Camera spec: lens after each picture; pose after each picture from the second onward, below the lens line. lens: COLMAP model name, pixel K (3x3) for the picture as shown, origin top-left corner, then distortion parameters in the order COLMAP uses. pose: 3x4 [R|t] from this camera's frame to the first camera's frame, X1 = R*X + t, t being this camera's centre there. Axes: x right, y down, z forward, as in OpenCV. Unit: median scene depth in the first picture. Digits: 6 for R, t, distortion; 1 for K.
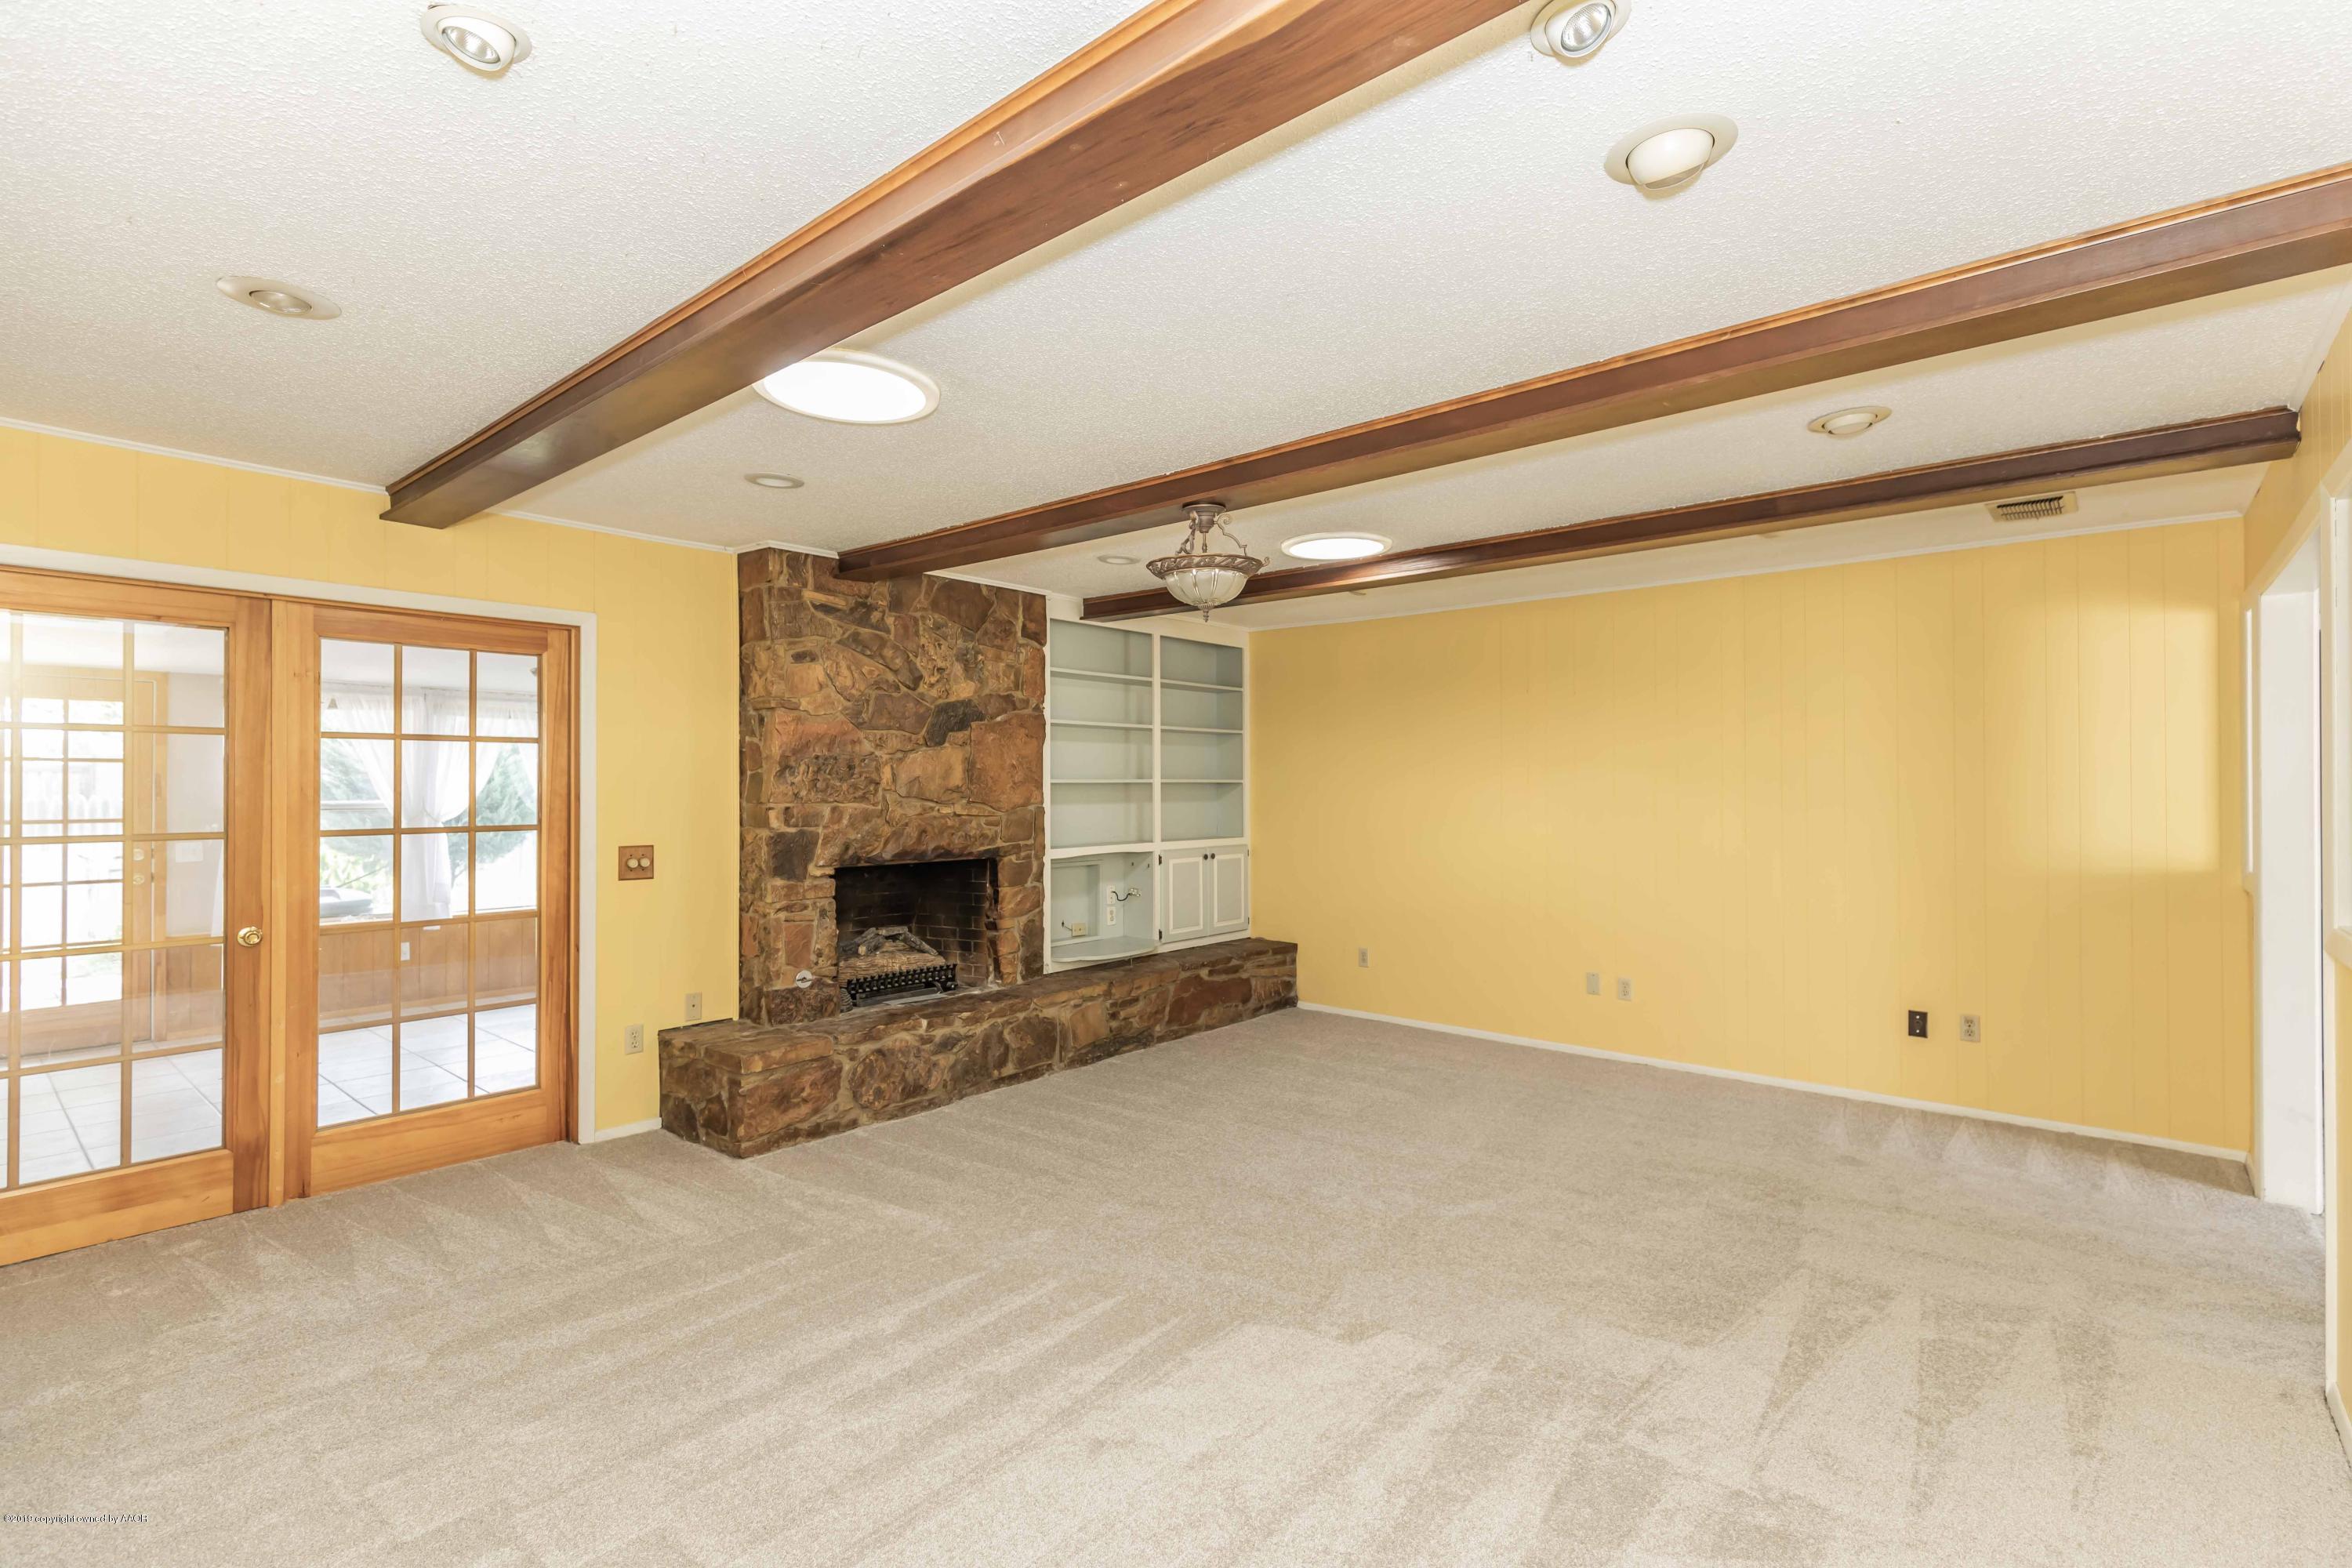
lens RADIAL K [[1067.5, 0, 1190.7], [0, 1067.5, 780.7], [0, 0, 1]] dist [0.010282, -0.001905]
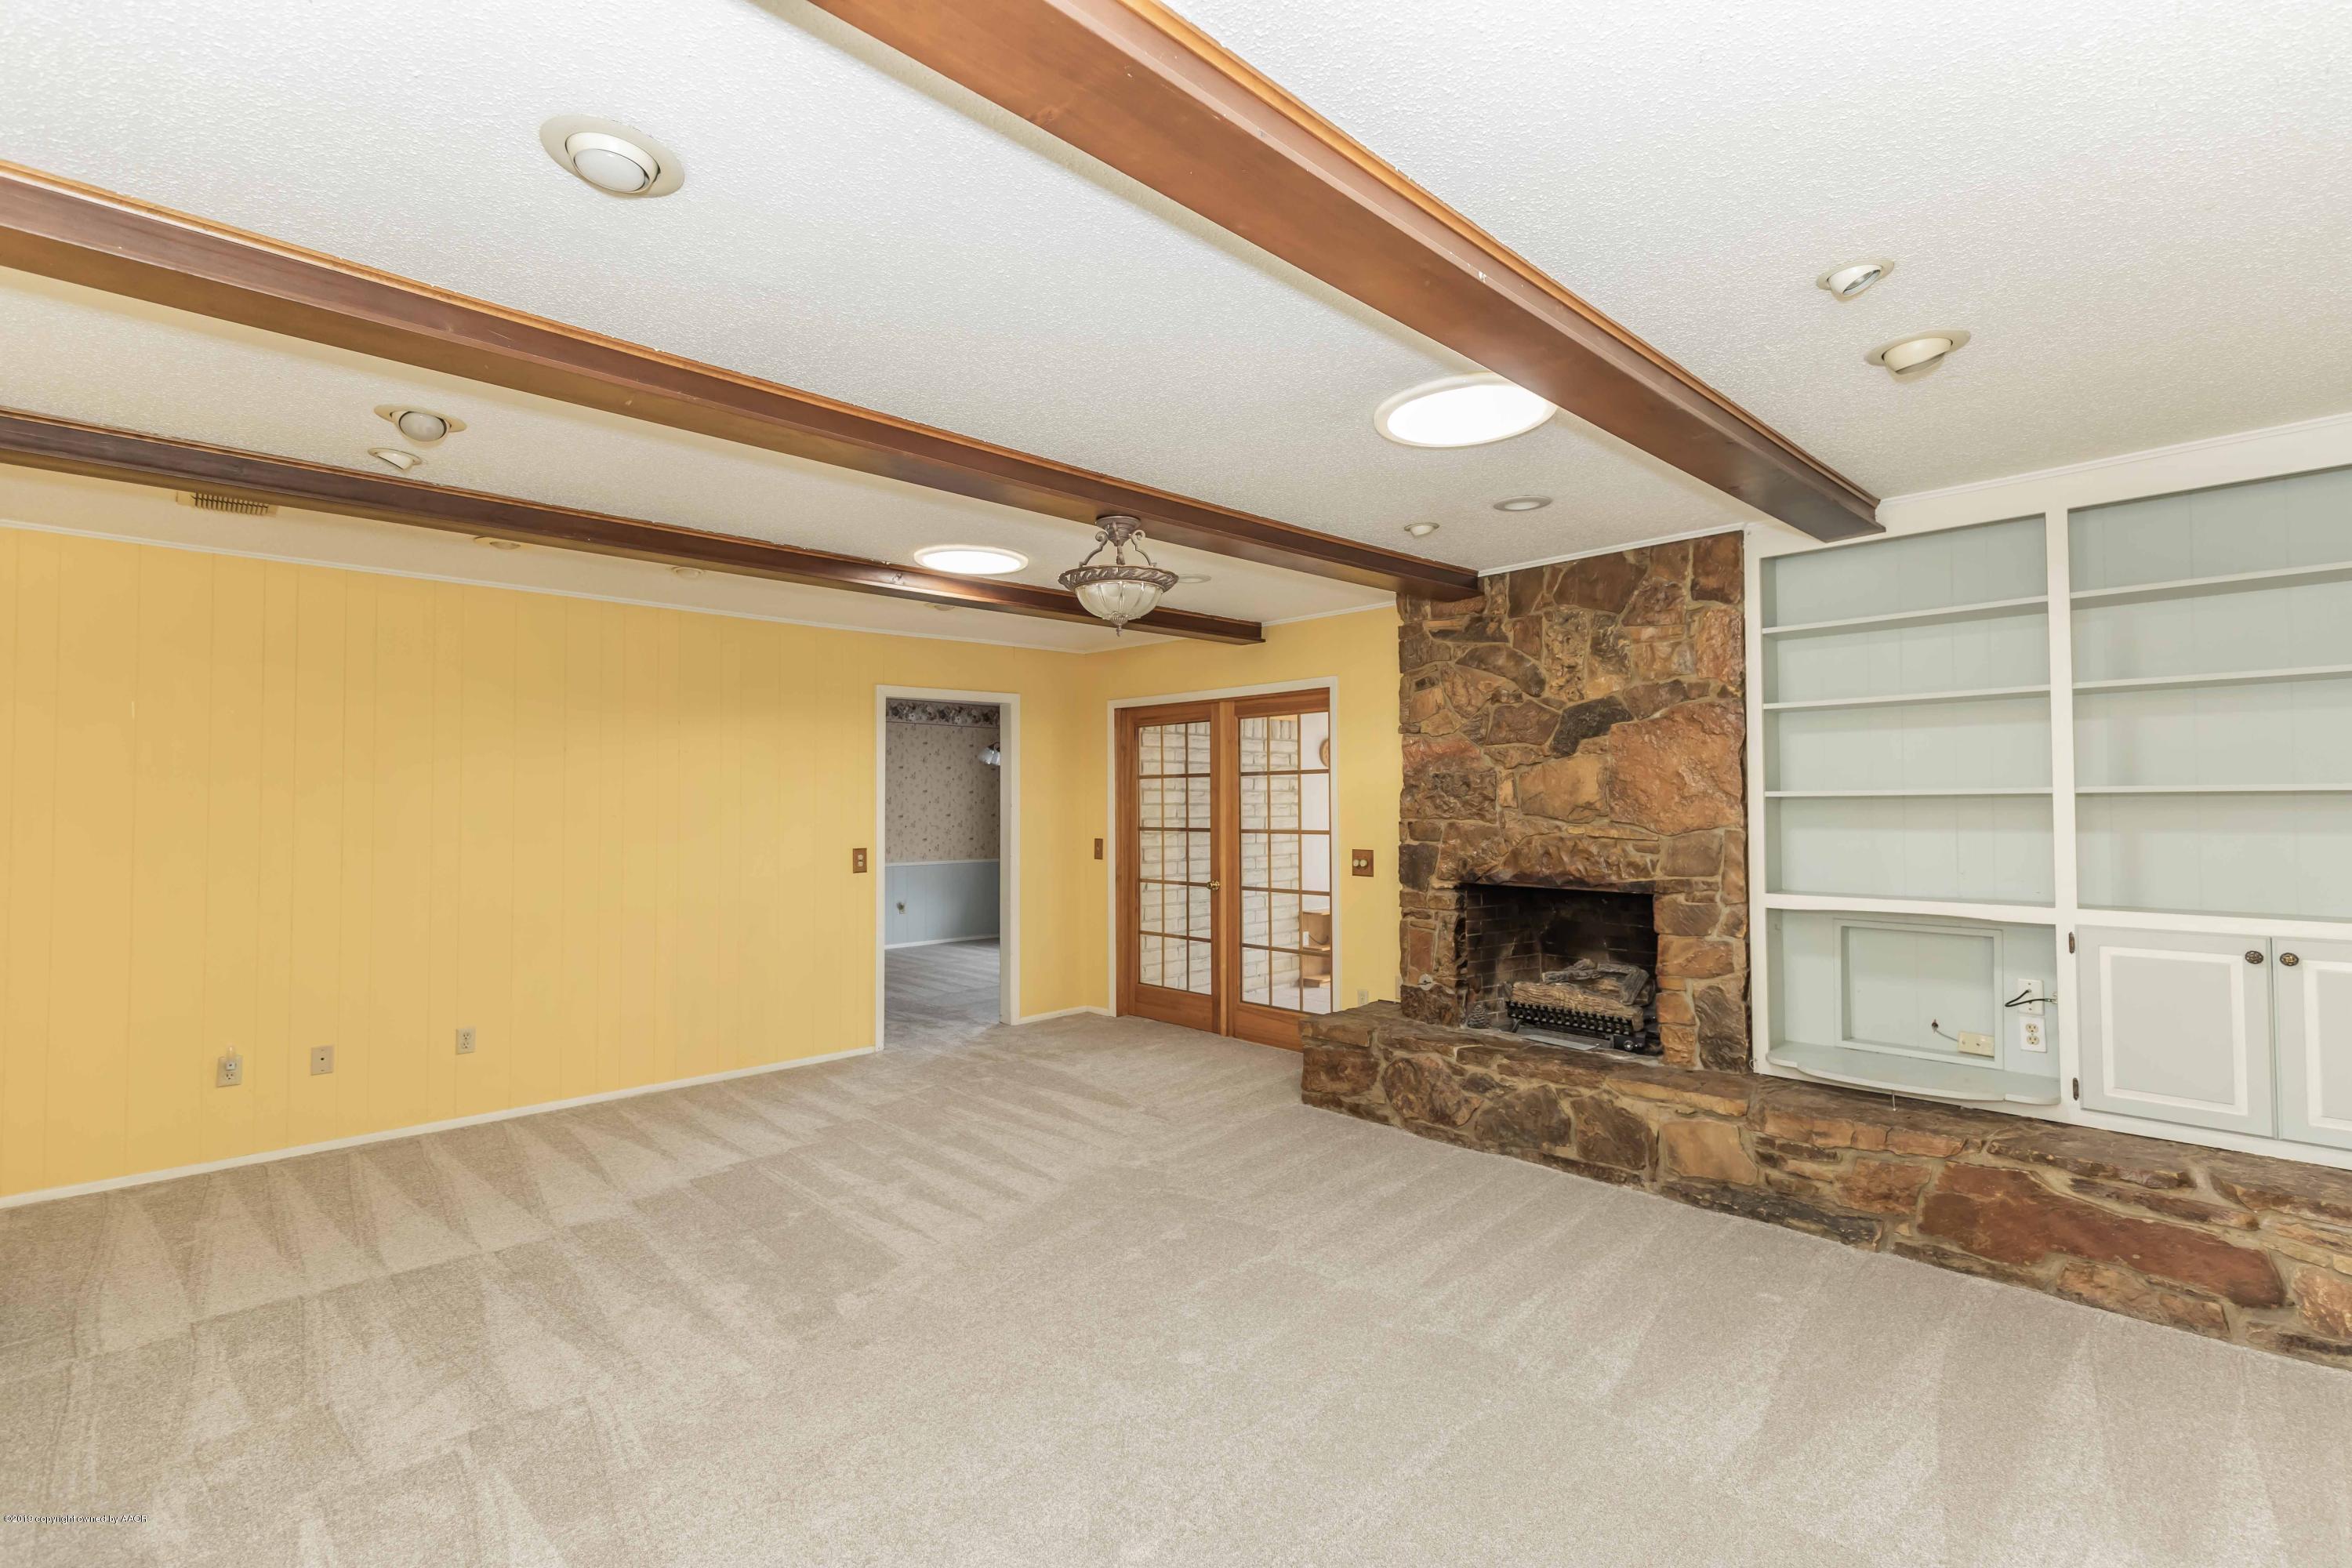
lens RADIAL K [[1067.5, 0, 1190.7], [0, 1067.5, 780.7], [0, 0, 1]] dist [0.010282, -0.001905]
pose [[-0.096414, -0.019548, -0.995149, 0.664194], [0.010971, 0.999726, -0.020700, 0.002039], [0.995281, -0.012913, -0.096173, 0.786259]]
